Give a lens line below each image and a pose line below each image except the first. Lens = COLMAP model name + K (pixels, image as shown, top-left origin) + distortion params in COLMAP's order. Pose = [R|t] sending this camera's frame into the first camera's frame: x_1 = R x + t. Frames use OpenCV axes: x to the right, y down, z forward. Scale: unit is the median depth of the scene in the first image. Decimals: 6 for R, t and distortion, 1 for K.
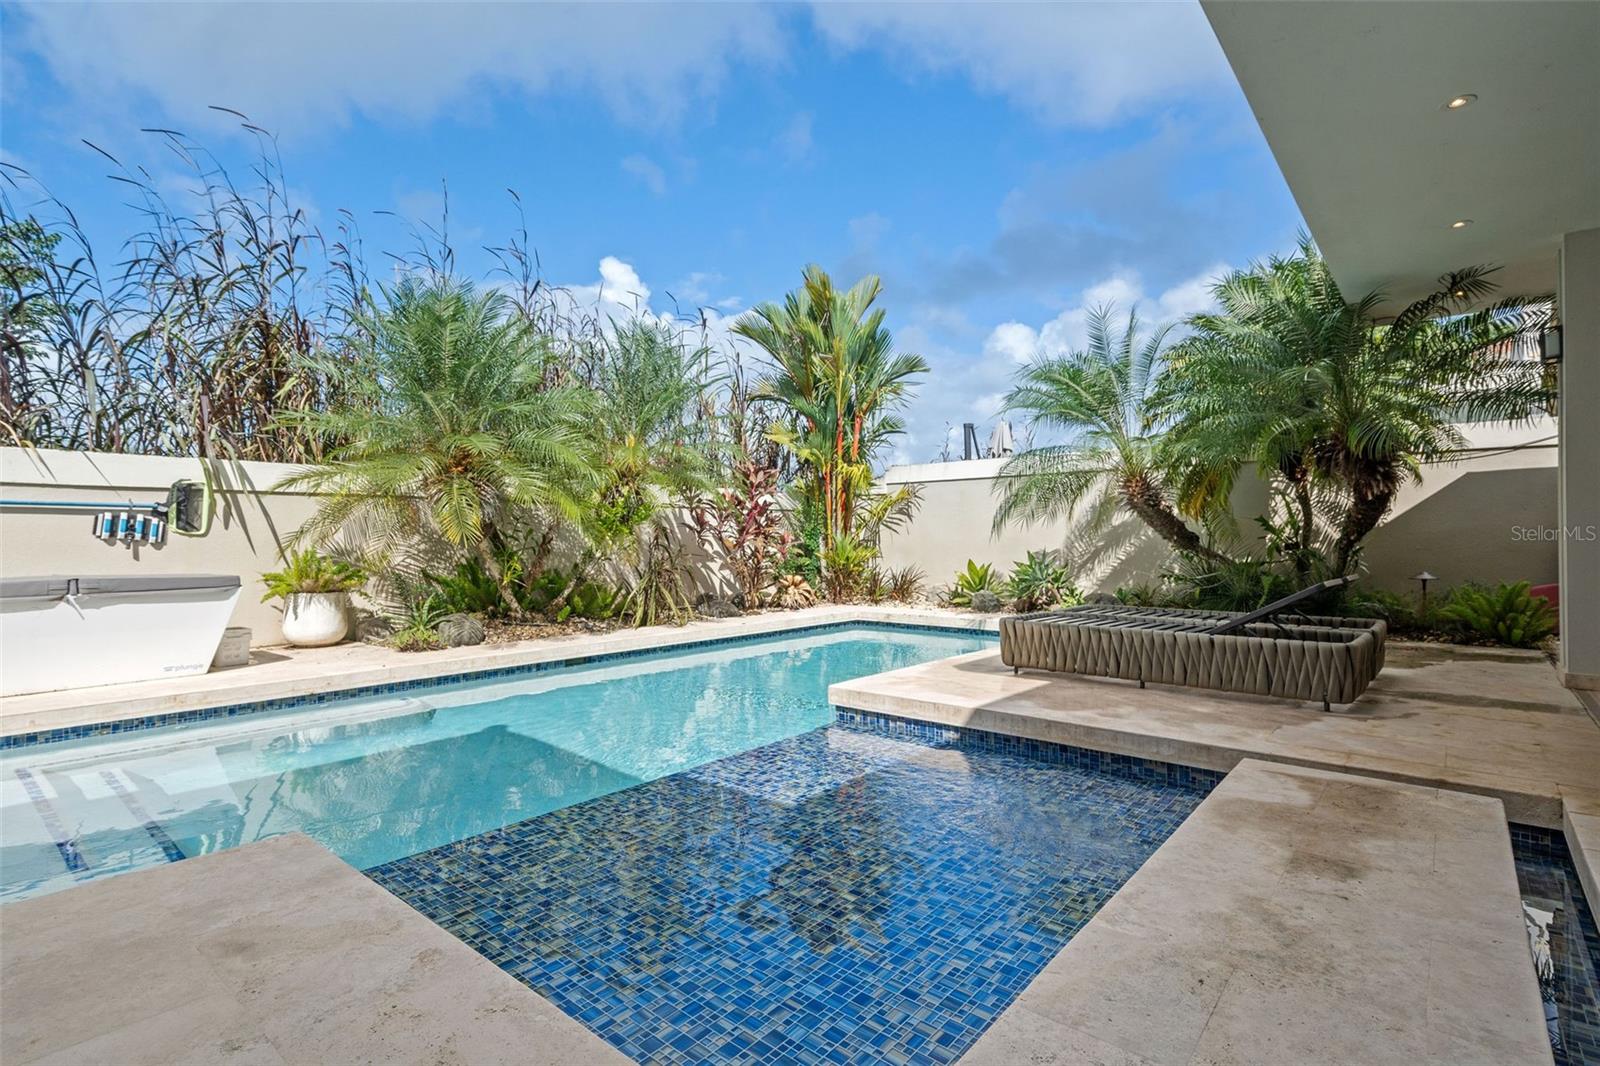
lens RADIAL K [[778.4, 0, 800.0], [0, 778.4, 533.0], [0, 0, 1]] dist [-0.004384, -0.000402]
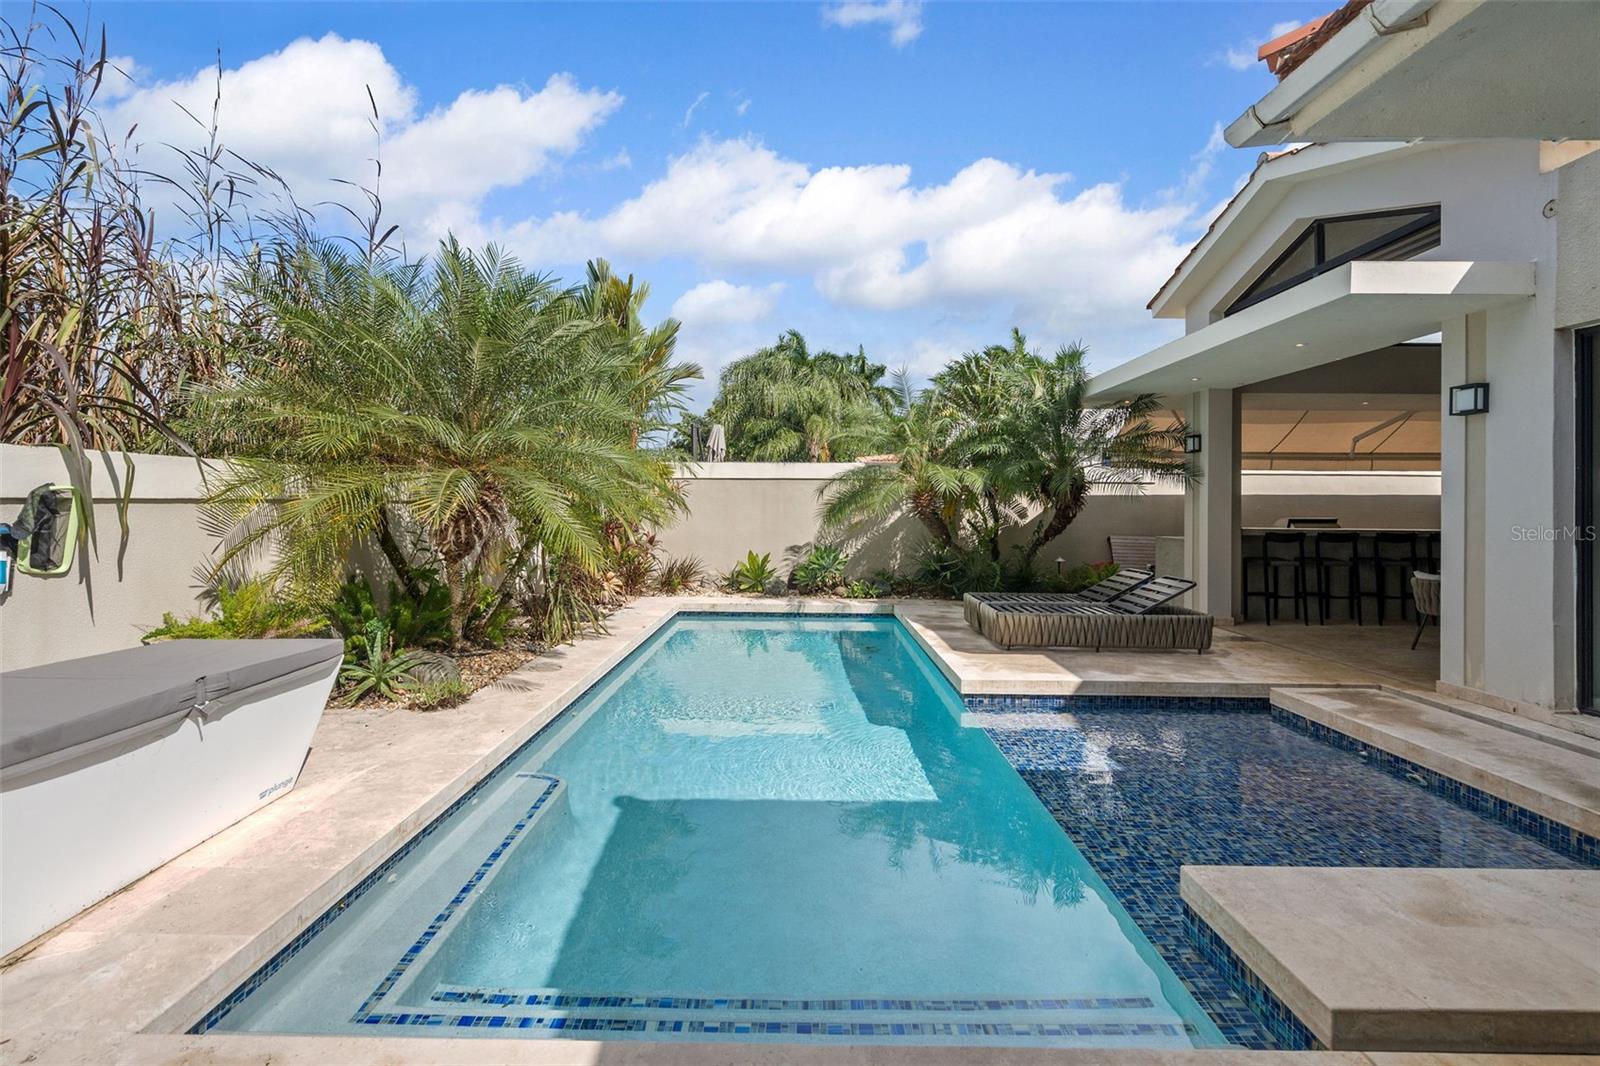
lens RADIAL K [[719.0, 0, 798.4], [0, 719.0, 501.4], [0, 0, 1]] dist [-0.027234, 0.000929]
pose [[0.769251, 0.014981, 0.638771, -1.032121], [-0.018325, 0.999831, -0.001382, -0.098377], [-0.638684, -0.010642, 0.769395, 0.310643]]
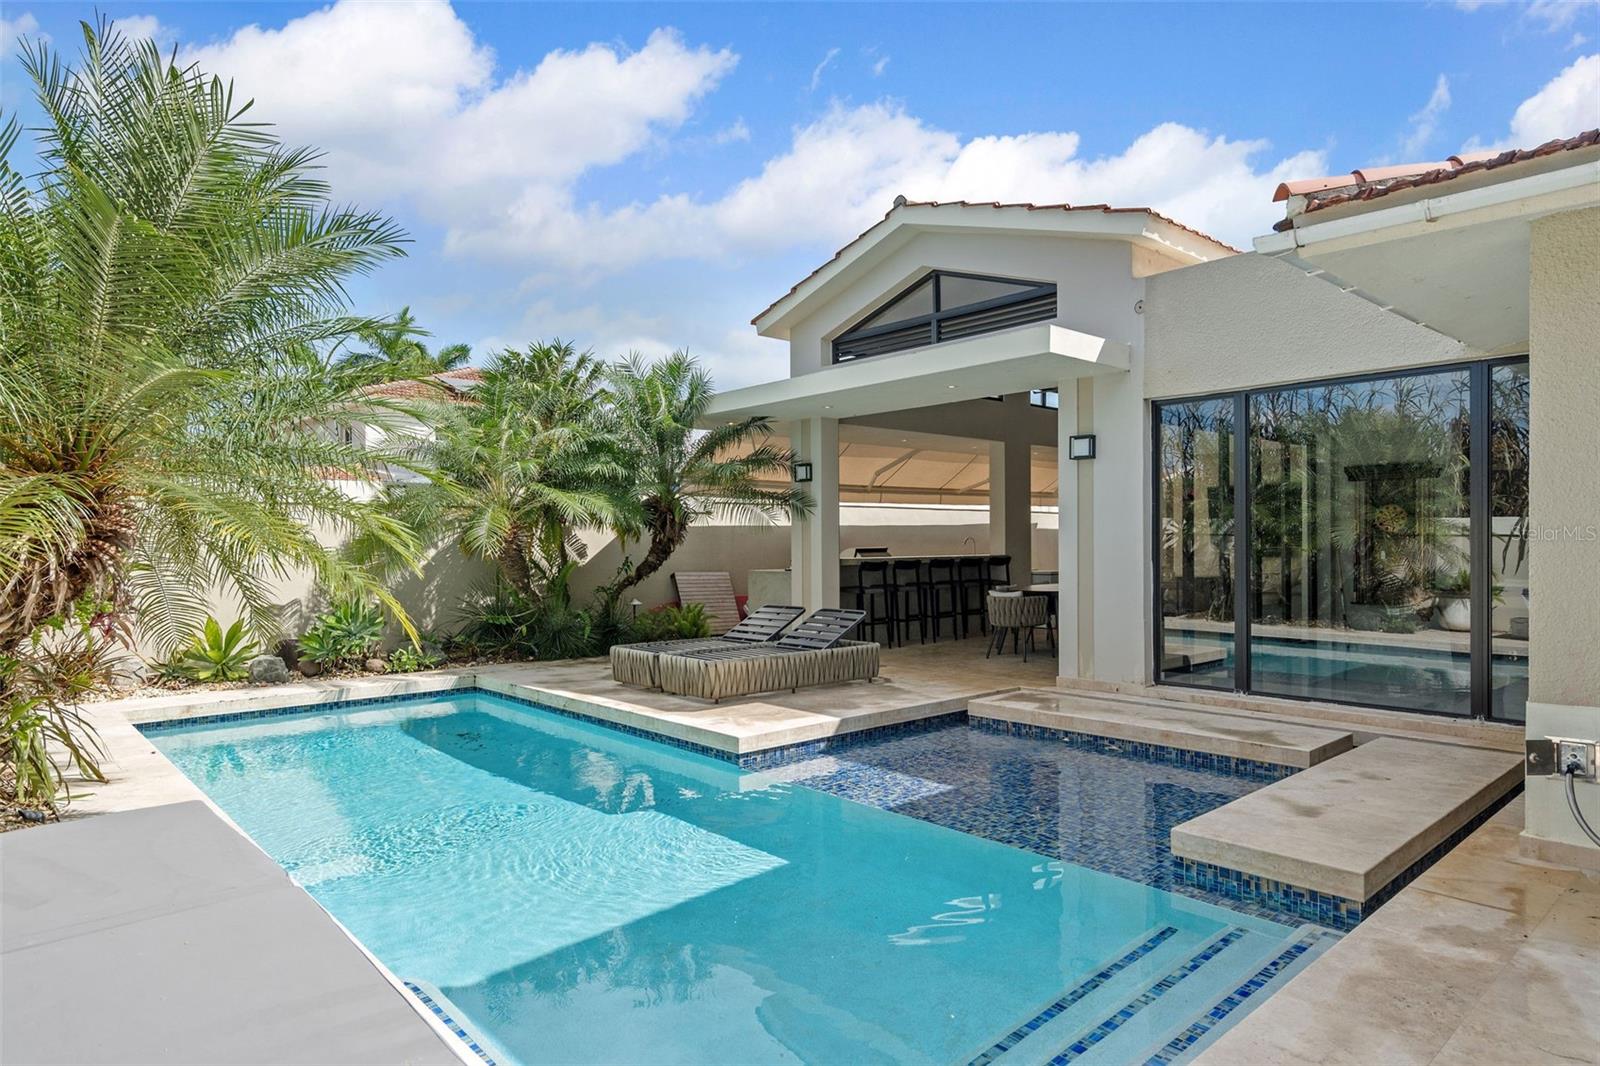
lens RADIAL K [[925.8, 0, 800.0], [0, 925.8, 533.0], [0, 0, 1]] dist [-0.019904, 0.001346]
pose [[0.126548, 0.013459, 0.991869, -1.411297], [-0.002381, 0.999909, -0.013264, -0.085307], [-0.991958, -0.000683, 0.126569, 0.843653]]
